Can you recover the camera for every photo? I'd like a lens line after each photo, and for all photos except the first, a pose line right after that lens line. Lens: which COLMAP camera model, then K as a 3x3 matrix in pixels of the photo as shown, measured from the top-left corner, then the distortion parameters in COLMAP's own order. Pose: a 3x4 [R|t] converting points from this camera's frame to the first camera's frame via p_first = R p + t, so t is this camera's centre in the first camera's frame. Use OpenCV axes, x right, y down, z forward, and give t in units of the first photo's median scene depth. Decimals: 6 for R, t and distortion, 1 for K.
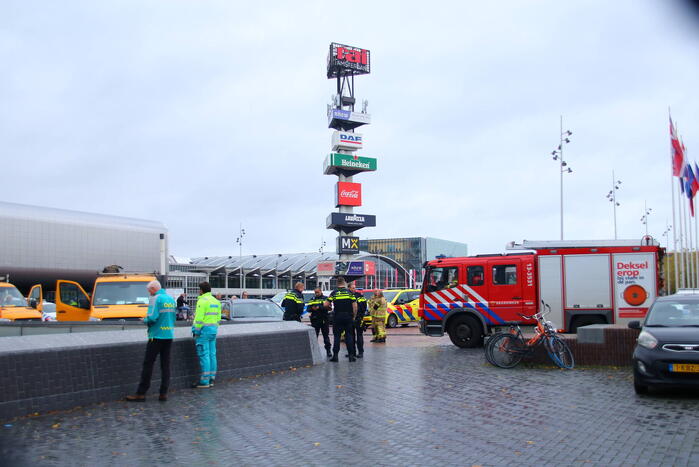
lens RADIAL K [[810.4, 0, 349.5], [0, 810.4, 233.5], [0, 0, 1]] dist [-0.007291, 0.001266]
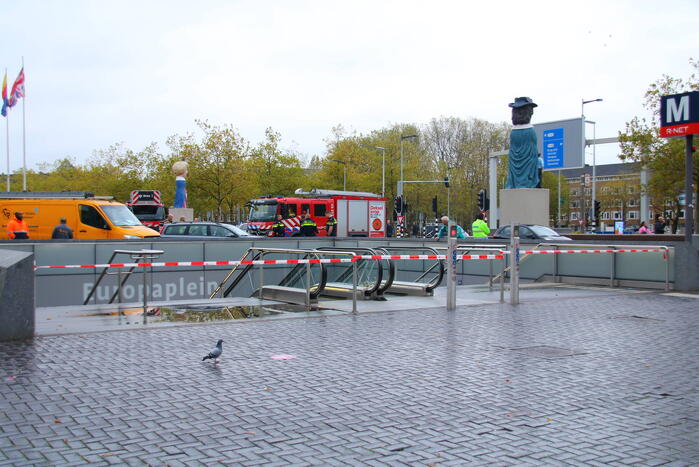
lens RADIAL K [[810.4, 0, 349.5], [0, 810.4, 233.5], [0, 0, 1]] dist [-0.007291, 0.001266]
pose [[0.467108, 0.007251, 0.884170, -0.157148], [-0.077793, 0.996426, 0.032926, 0.005194], [-0.880771, -0.084162, 0.466003, 0.026389]]
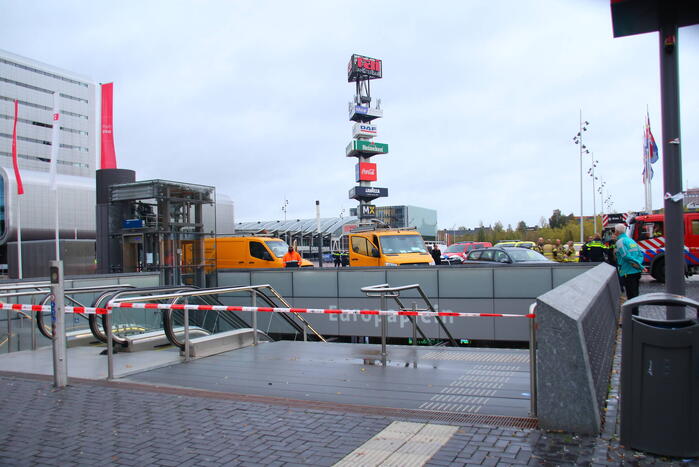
lens RADIAL K [[626.7, 0, 349.5], [0, 626.7, 233.5], [0, 0, 1]] dist [-0.125956, 0.208896]
pose [[0.999665, -0.009651, 0.024019, -0.053747], [0.008485, 0.998802, 0.048184, 0.001113], [-0.024456, -0.047964, 0.998550, 0.001630]]
